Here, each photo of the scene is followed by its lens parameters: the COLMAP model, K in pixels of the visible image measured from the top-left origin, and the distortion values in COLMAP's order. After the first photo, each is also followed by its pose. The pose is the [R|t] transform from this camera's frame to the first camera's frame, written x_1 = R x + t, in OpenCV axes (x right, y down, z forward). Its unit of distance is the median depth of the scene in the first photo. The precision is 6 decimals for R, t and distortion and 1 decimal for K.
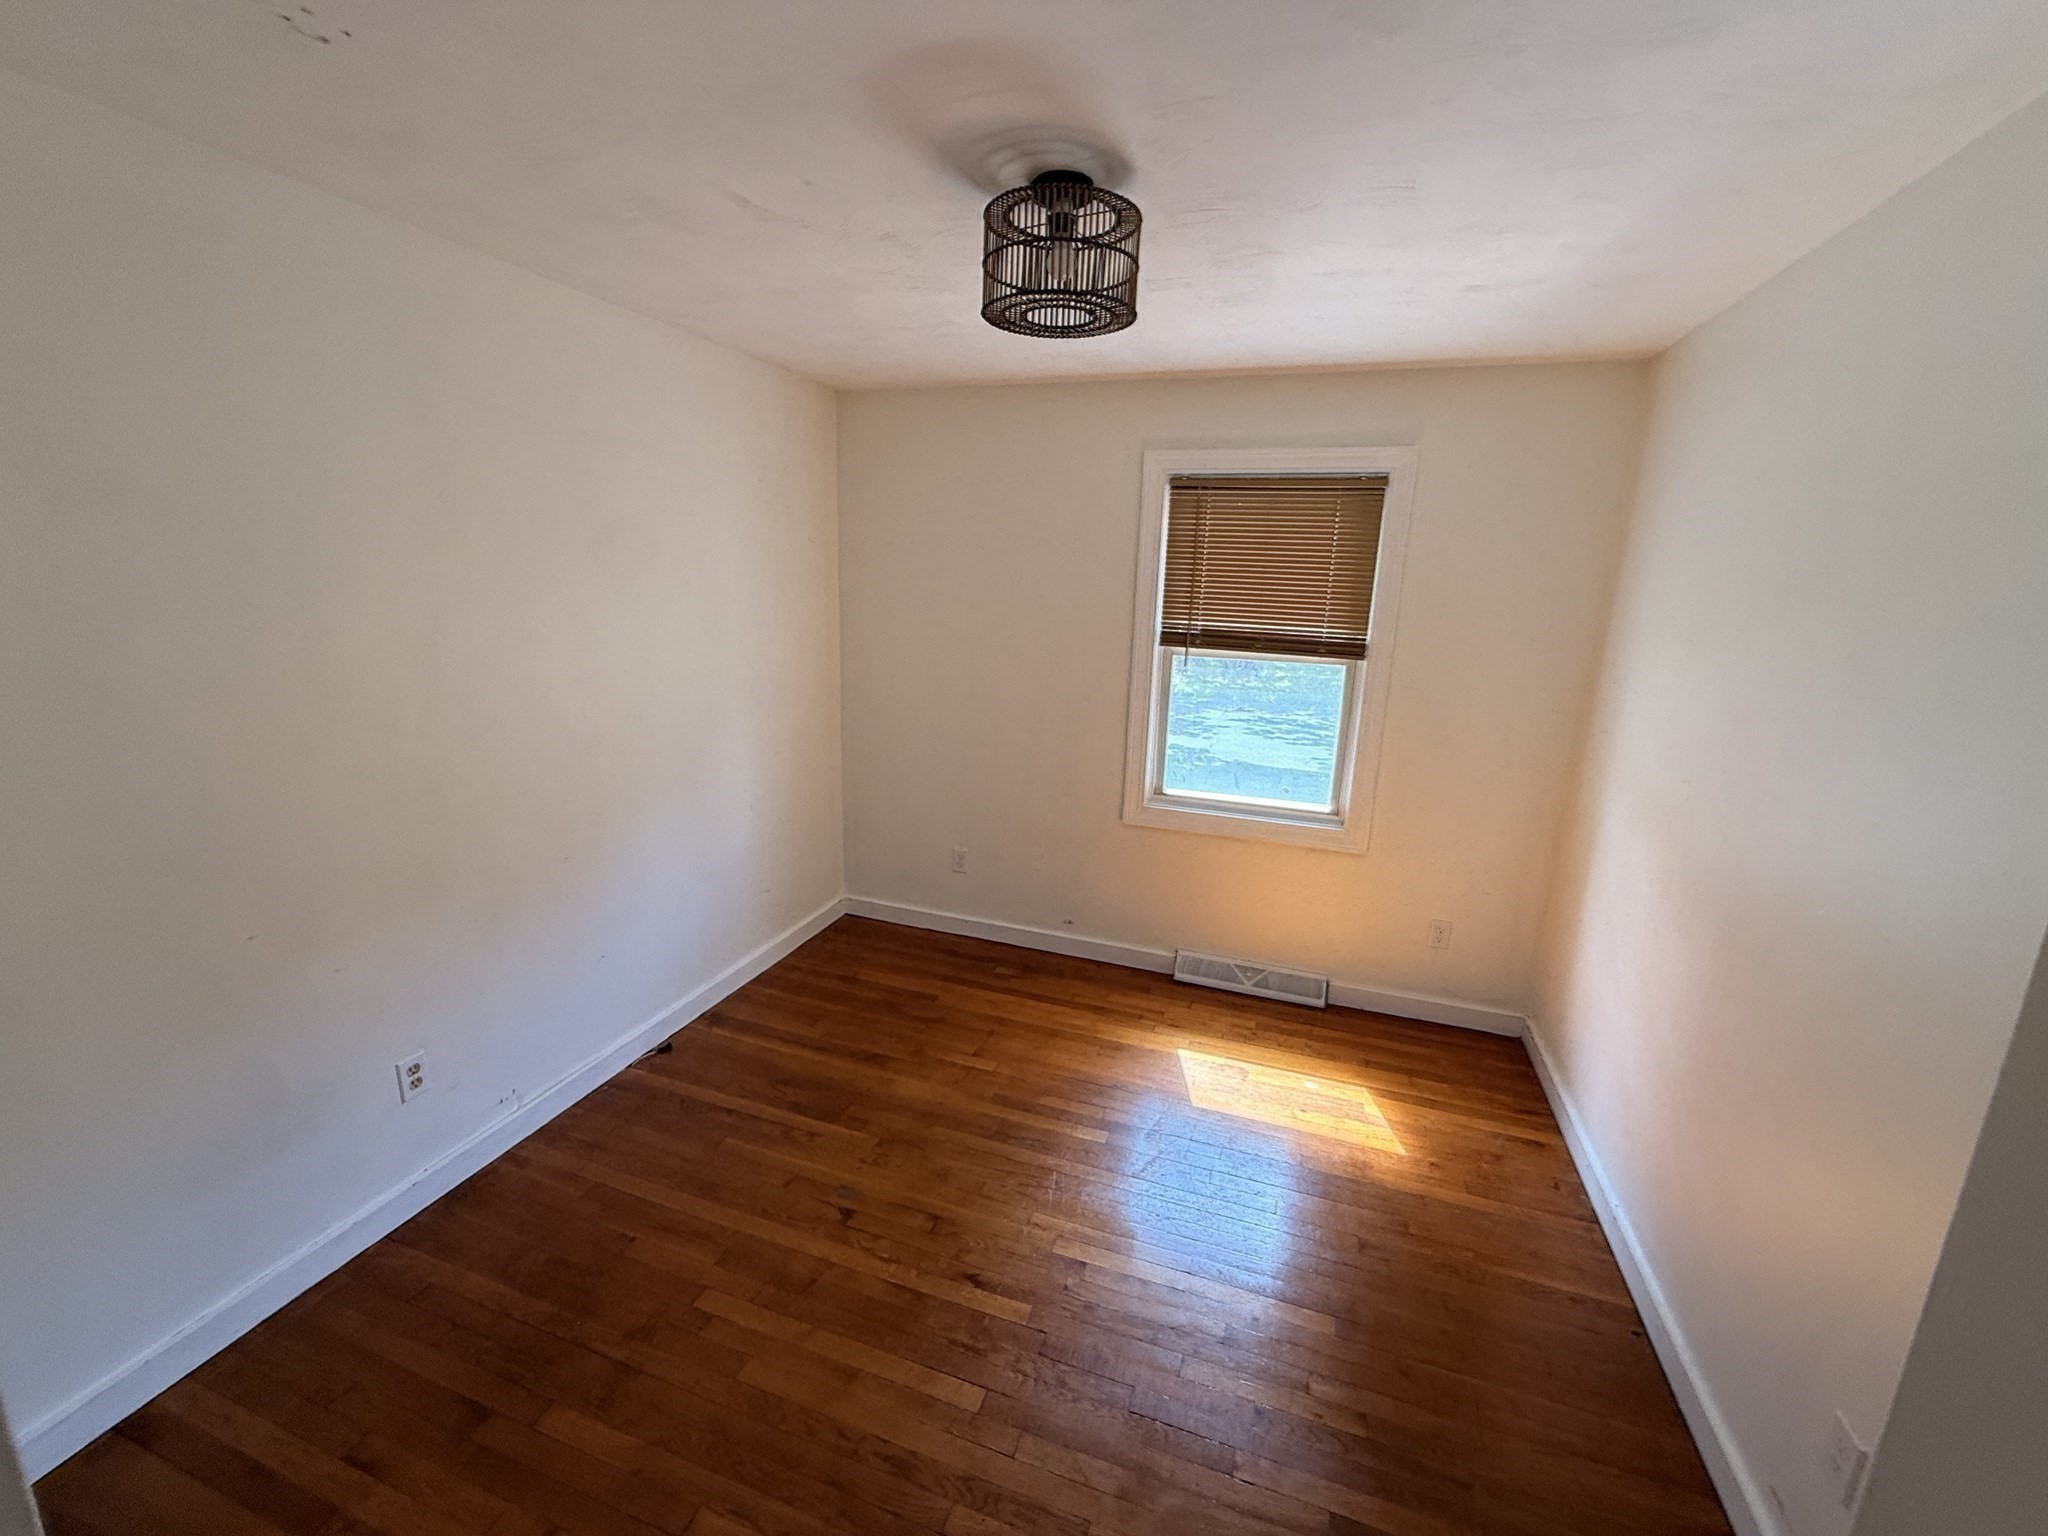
lens RADIAL K [[727.6, 0, 1016.8], [0, 727.6, 764.0], [0, 0, 1]] dist [0.000379, 0.000013]
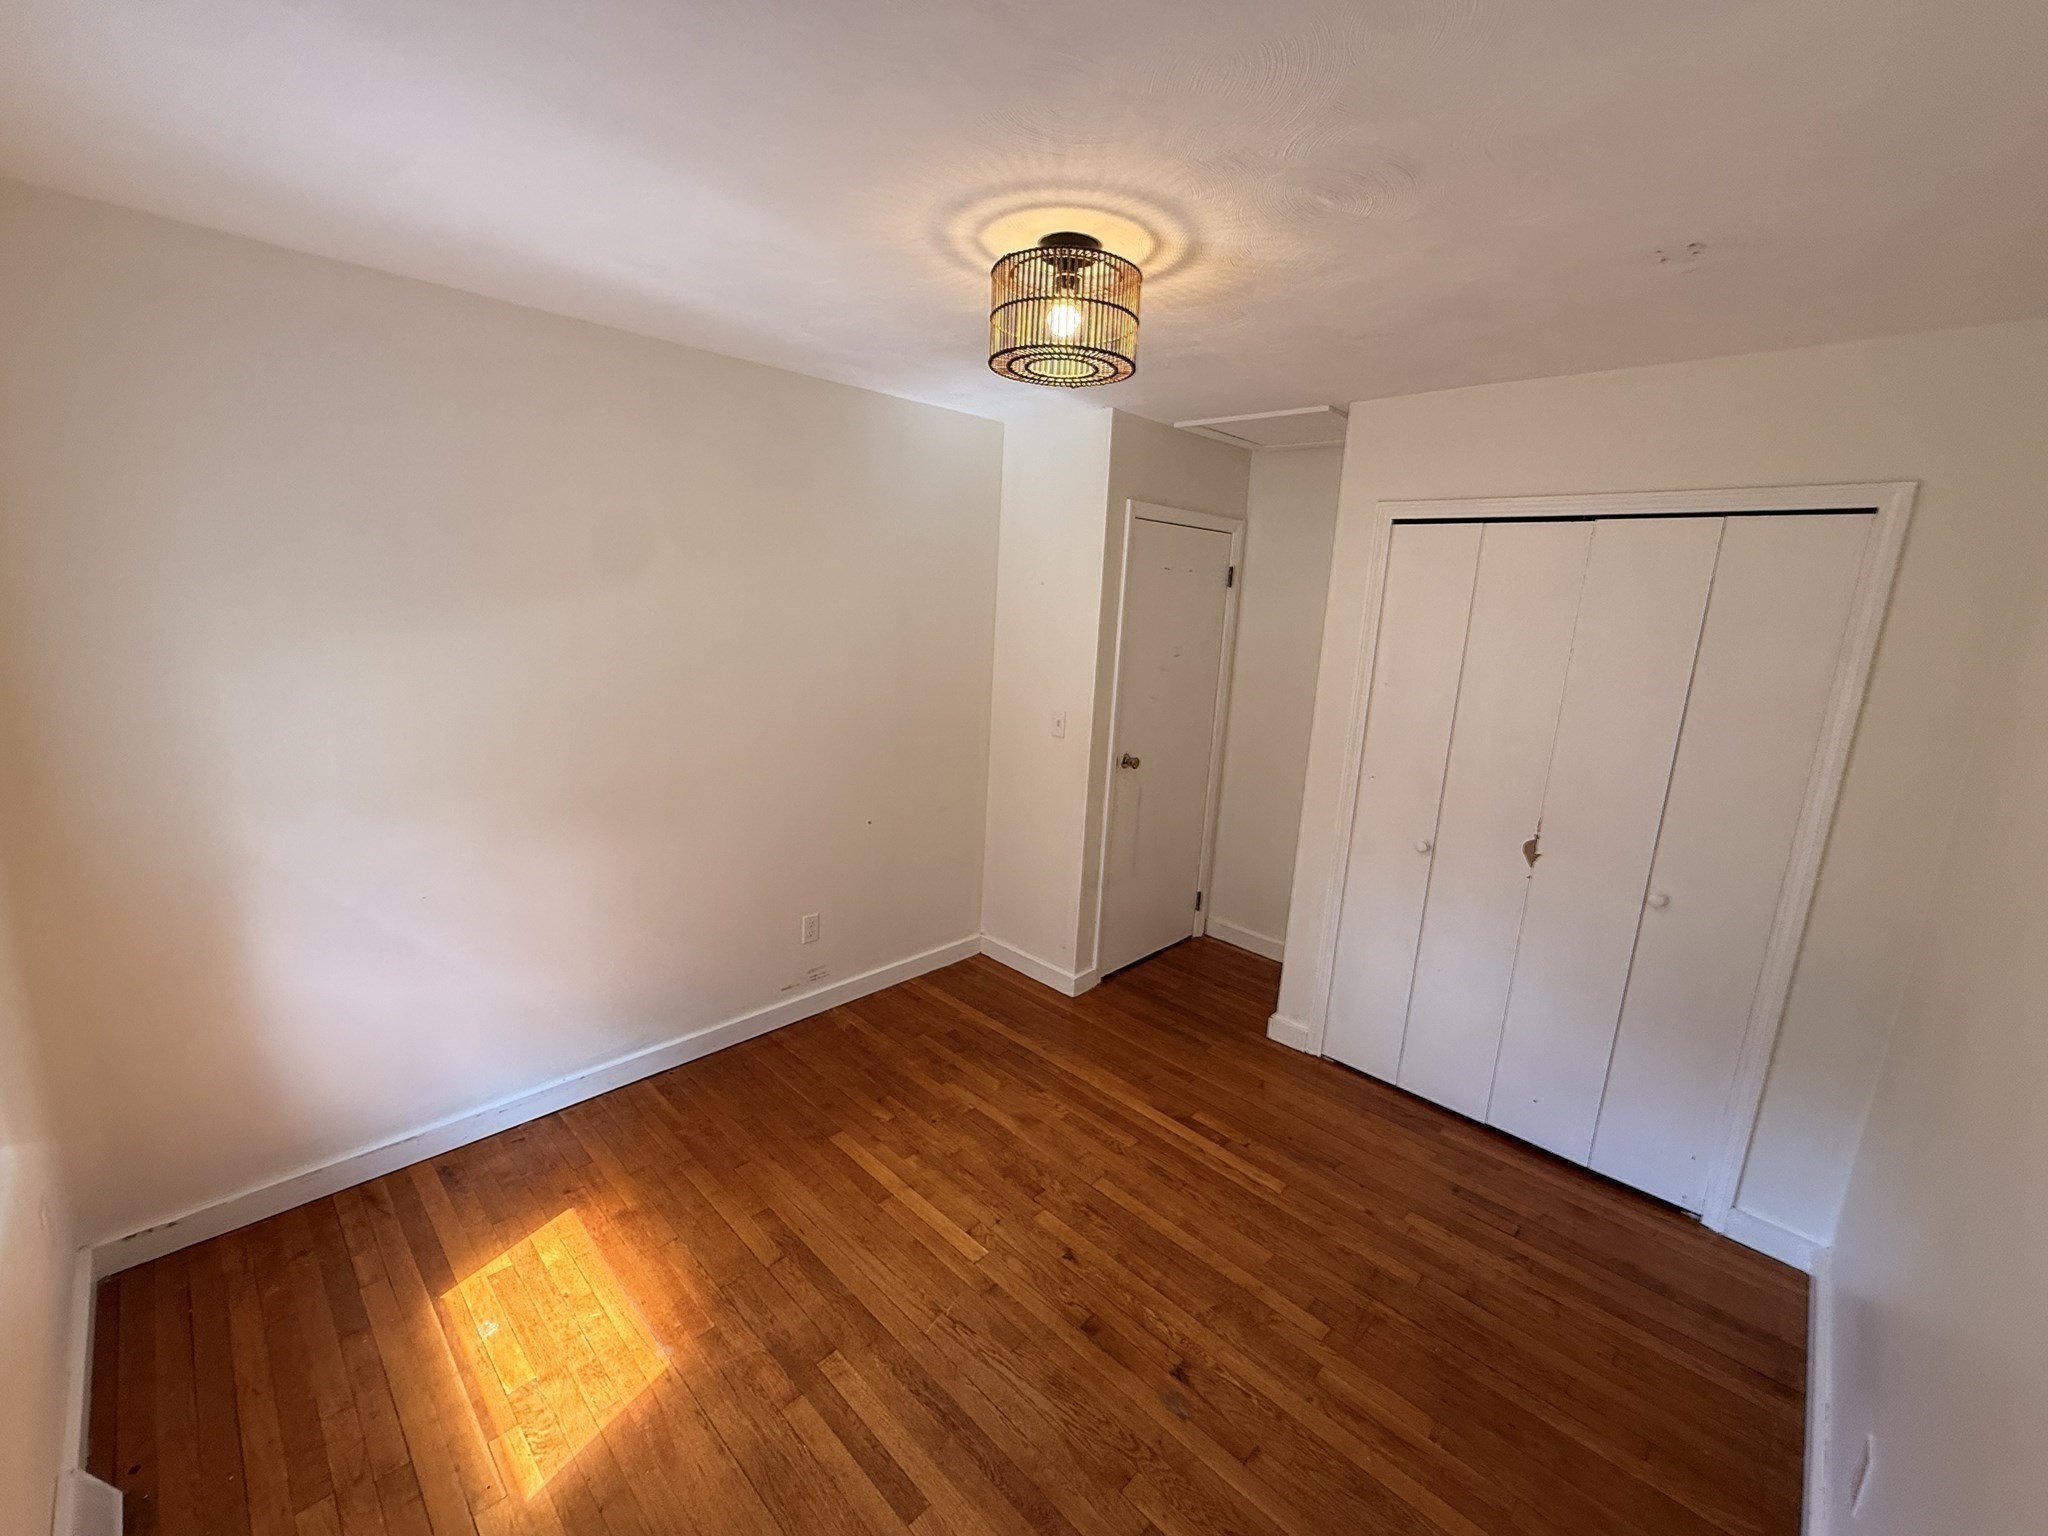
lens RADIAL K [[816.6, 0, 1018.5], [0, 816.6, 766.1], [0, 0, 1]] dist [0.001710, 0.000244]
pose [[-0.892809, -0.161384, 0.420532, -0.342393], [0.044362, 0.897570, 0.438635, -0.427087], [-0.448245, 0.410273, -0.794199, 1.503290]]
